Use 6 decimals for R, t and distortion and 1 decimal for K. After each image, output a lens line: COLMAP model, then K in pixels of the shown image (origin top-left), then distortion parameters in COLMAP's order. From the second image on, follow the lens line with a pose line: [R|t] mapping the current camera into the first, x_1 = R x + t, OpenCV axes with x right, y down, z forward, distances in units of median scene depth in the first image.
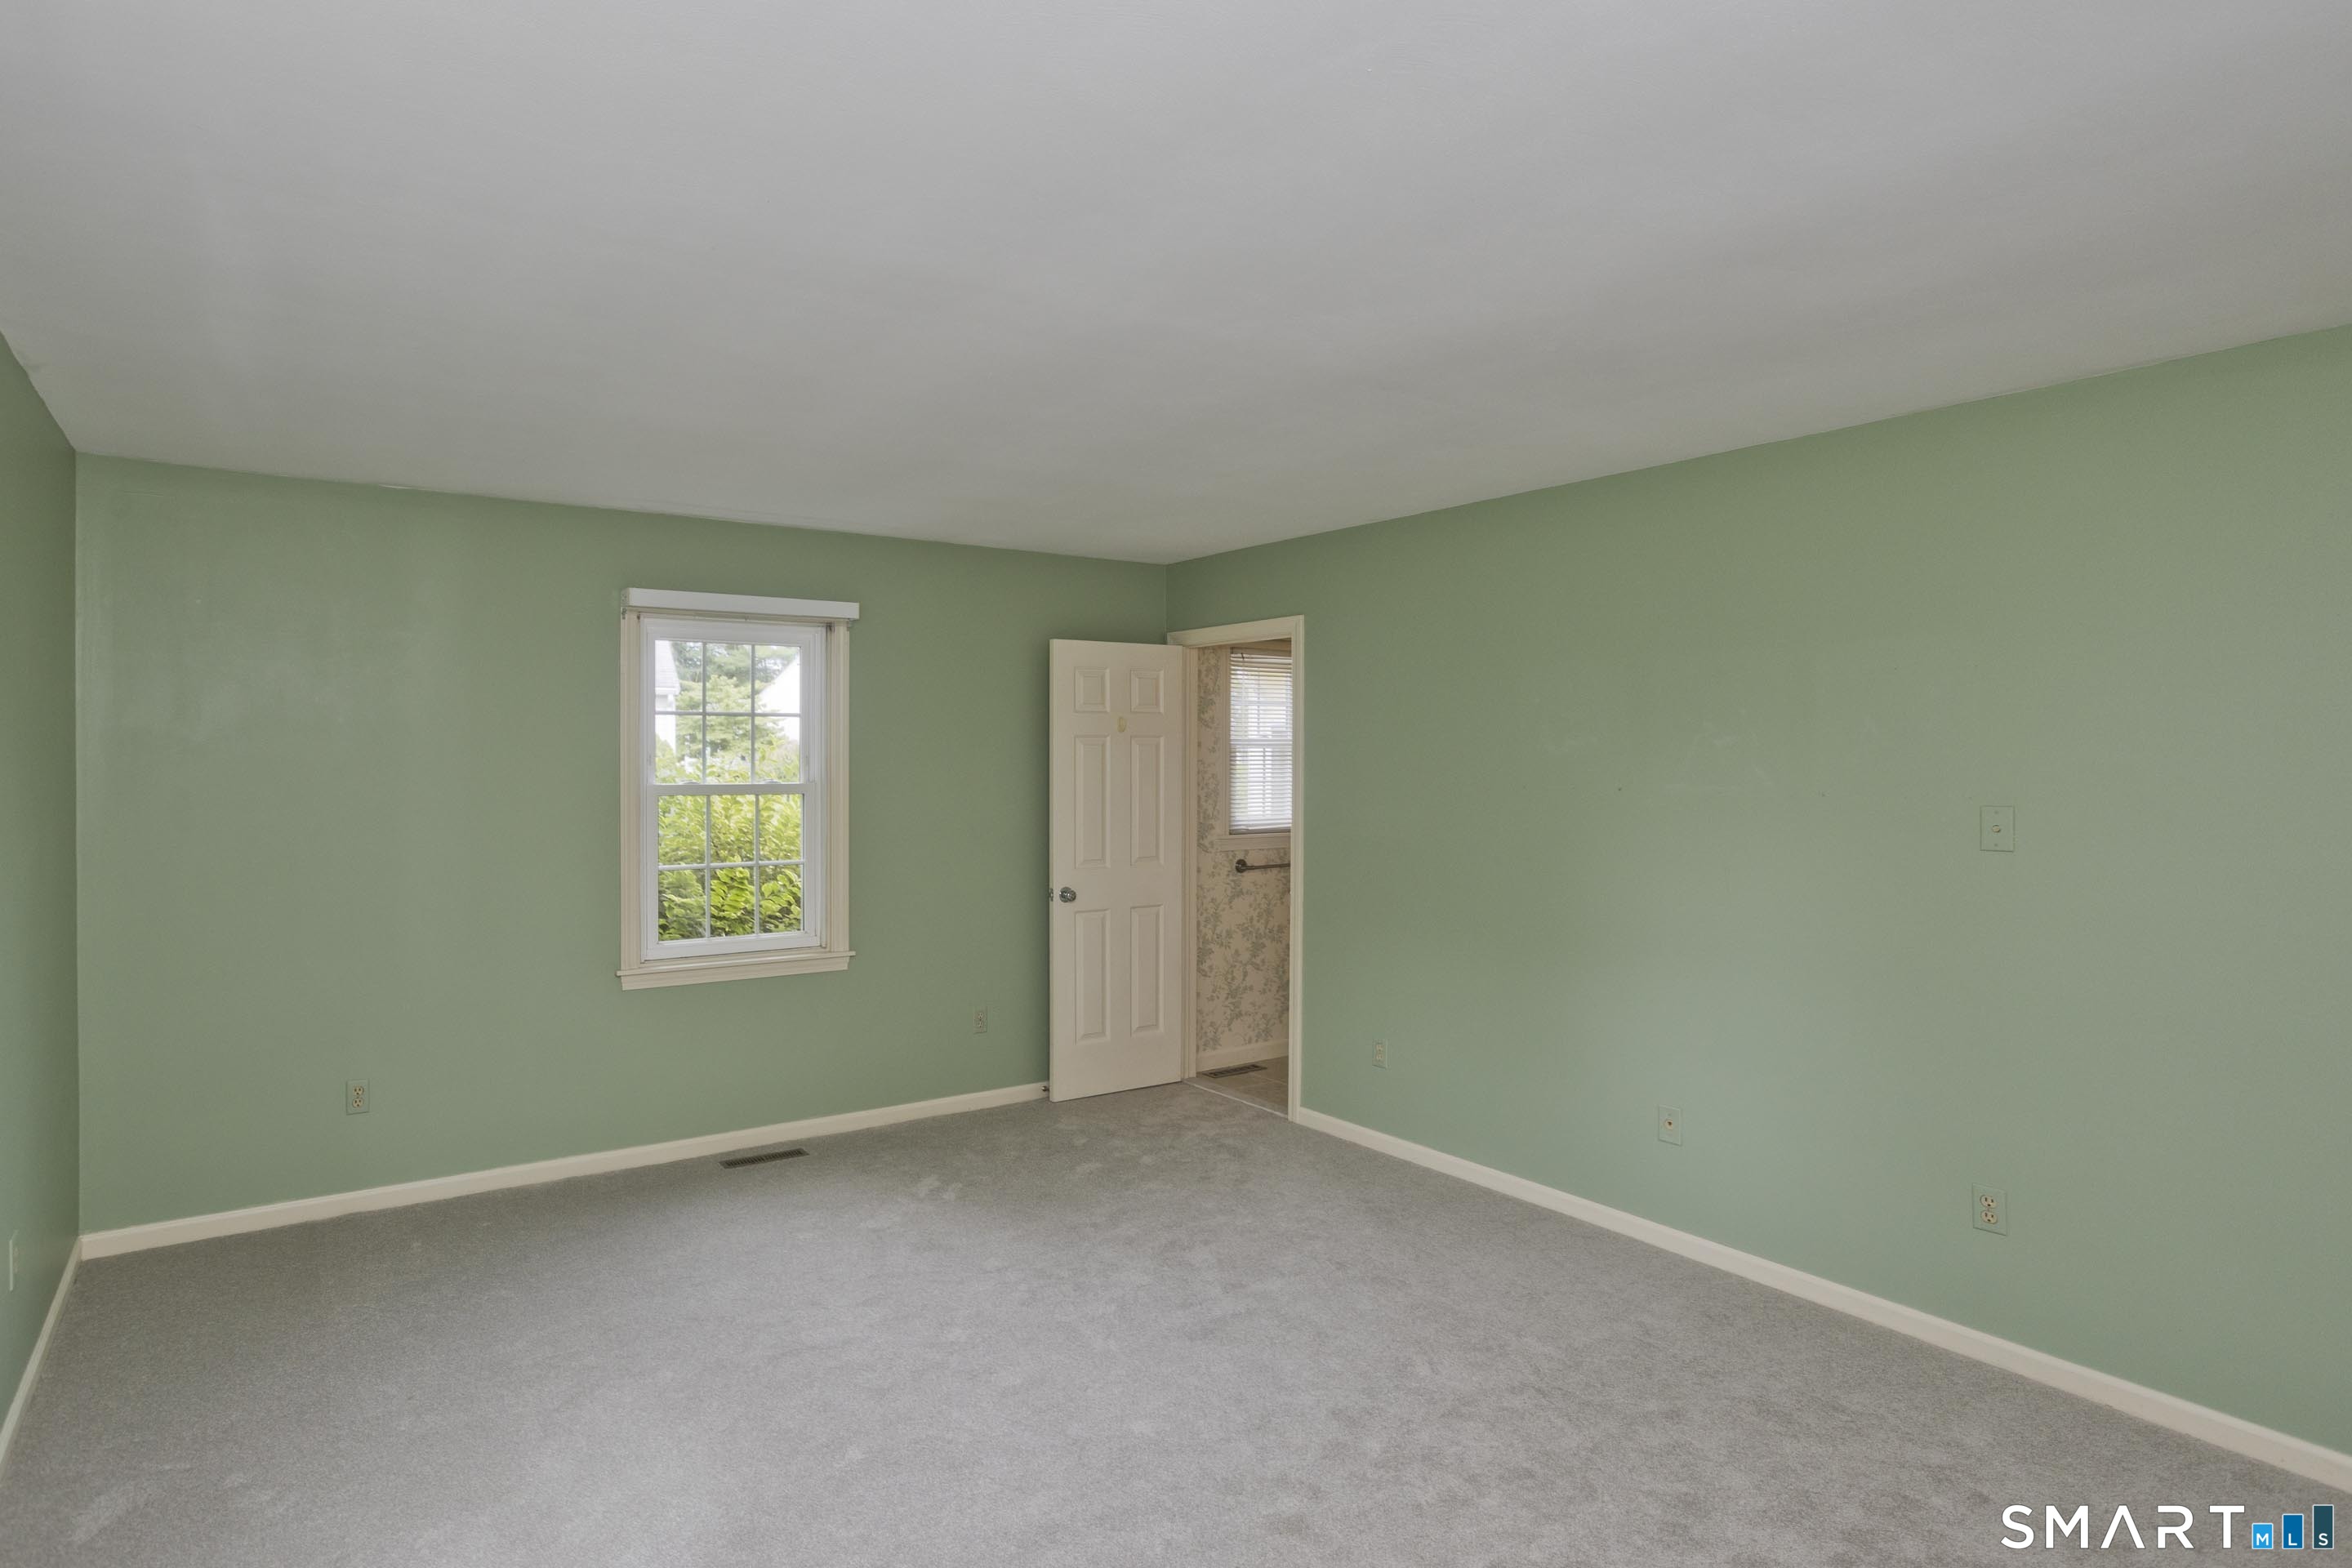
lens RADIAL K [[1216.0, 0, 1162.4], [0, 1216.0, 768.5], [0, 0, 1]] dist [0.000604, 0.002112]
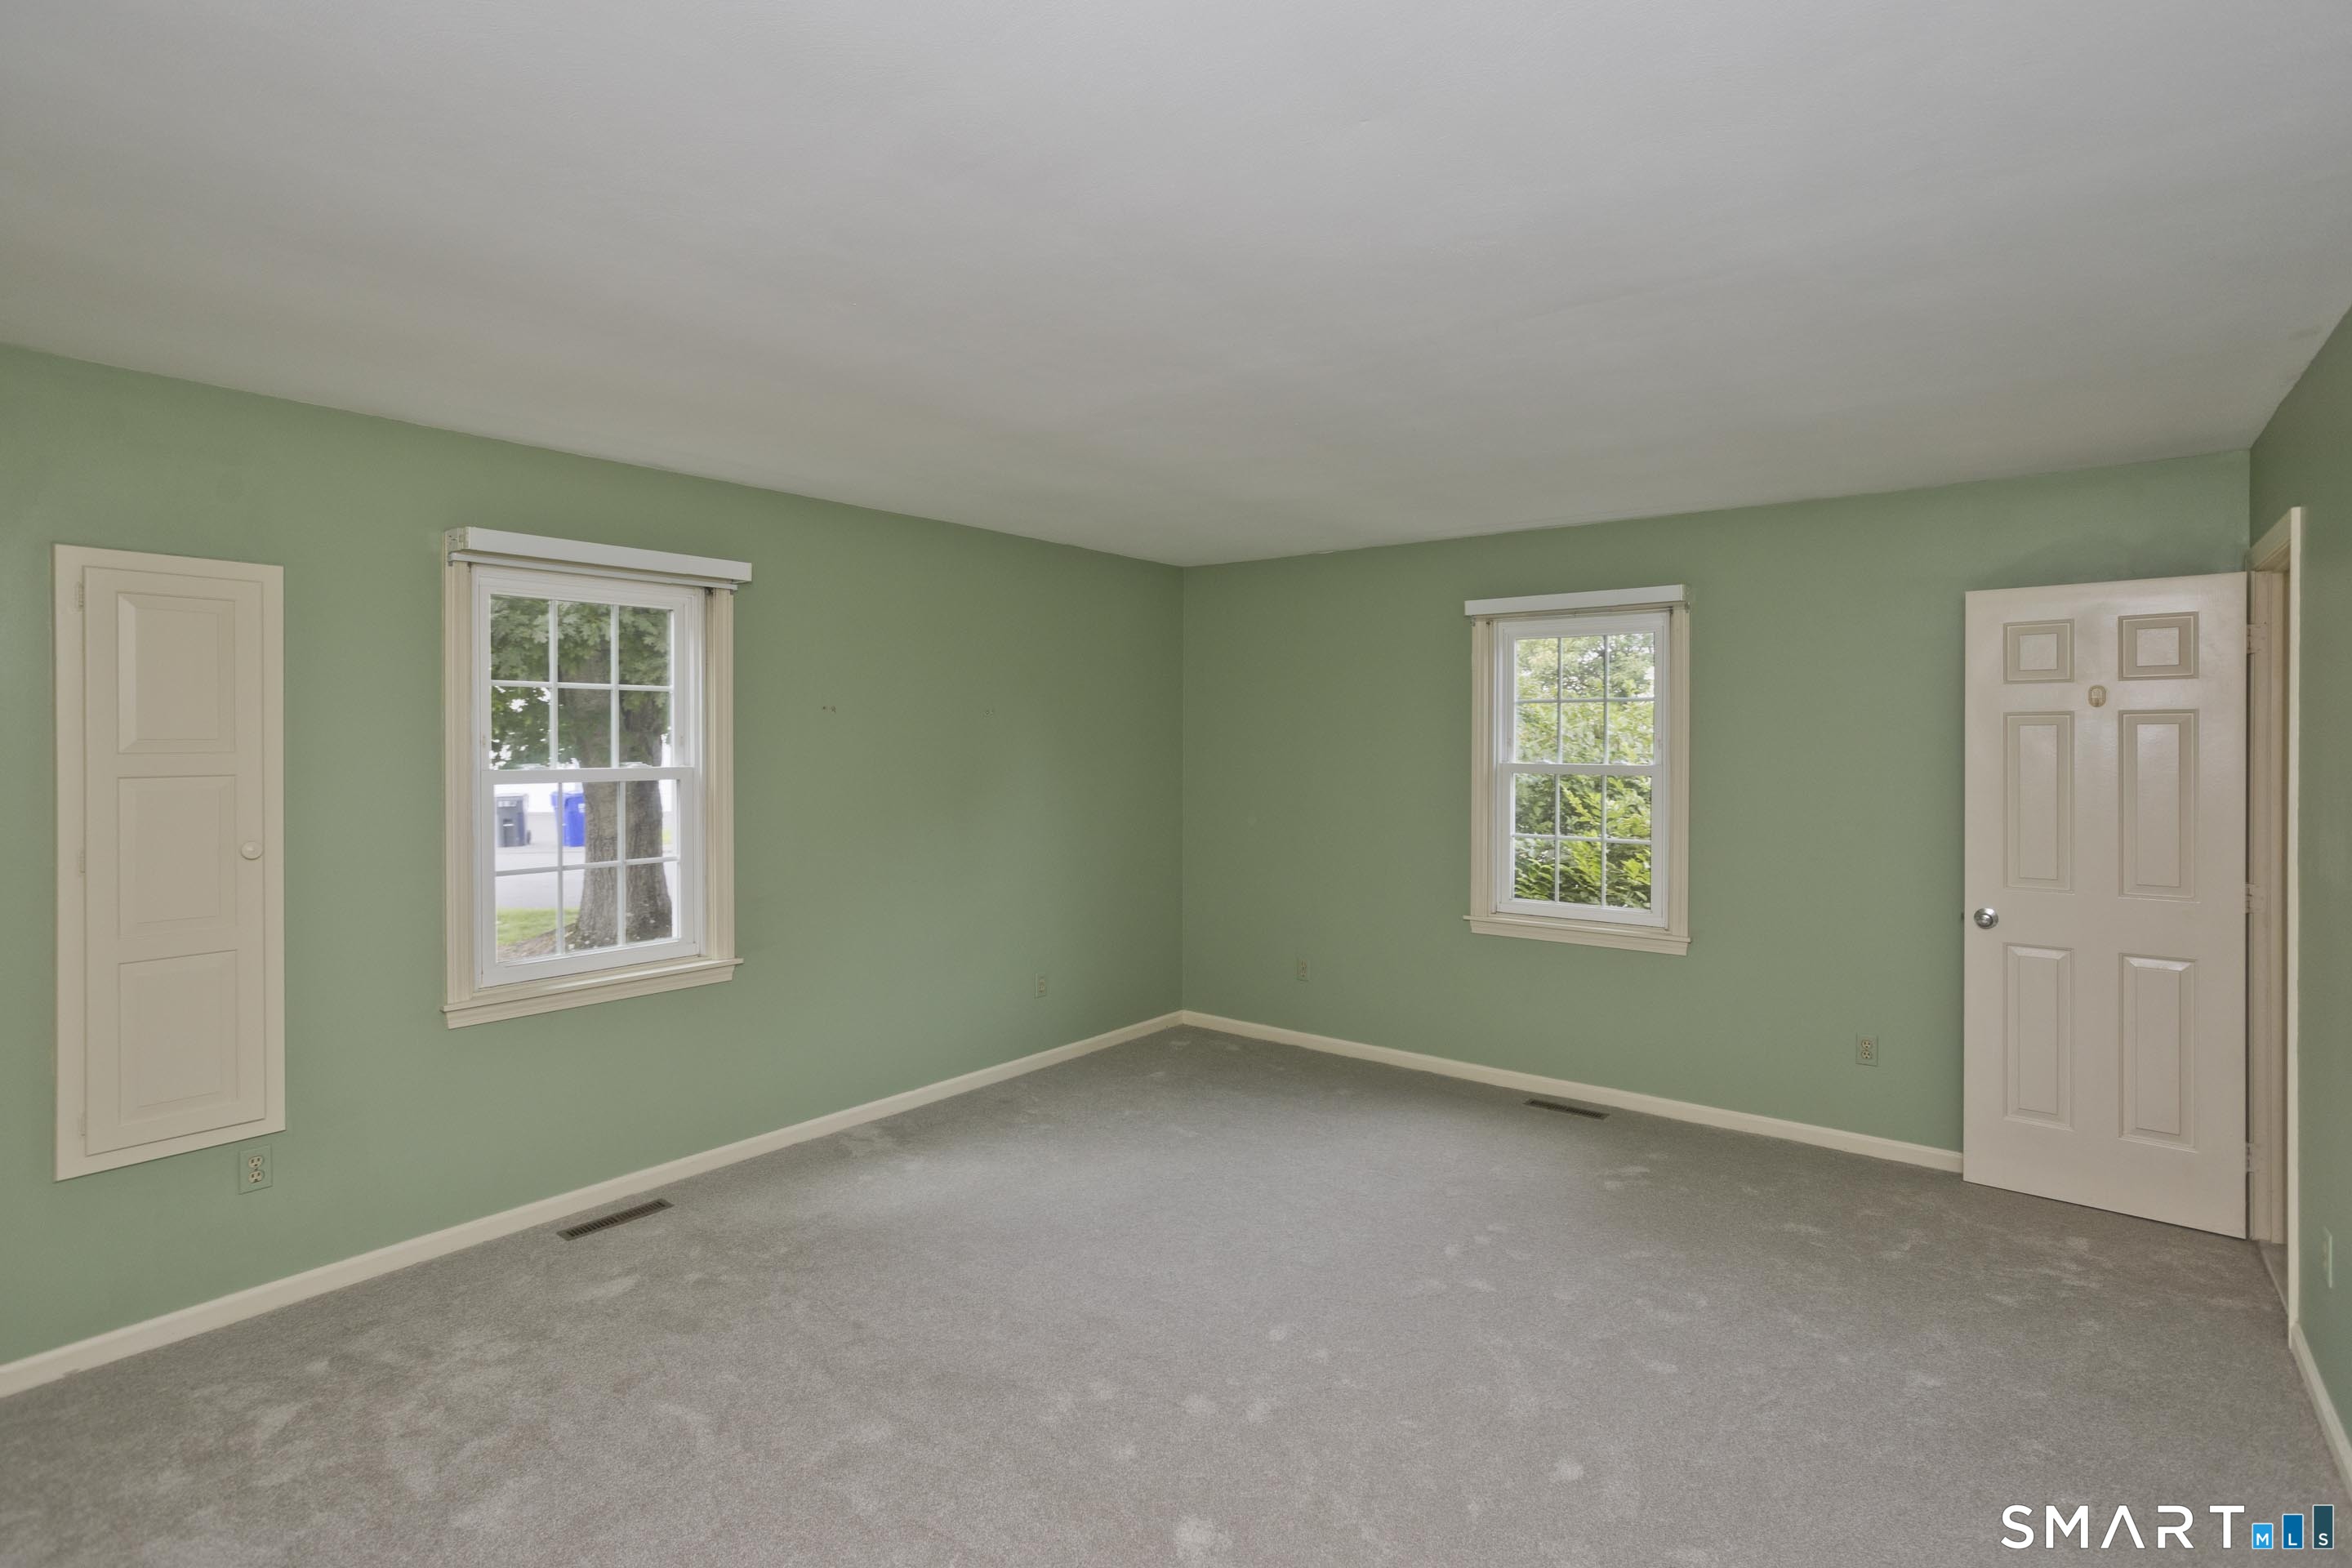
lens RADIAL K [[1216.0, 0, 1188.6], [0, 1216.0, 765.7], [0, 0, 1]] dist [0.000604, 0.002112]
pose [[0.321953, 0.017583, -0.946592, 0.553473], [-0.013659, 0.999810, 0.013925, 0.002696], [0.946657, 0.008447, 0.322132, 0.305346]]
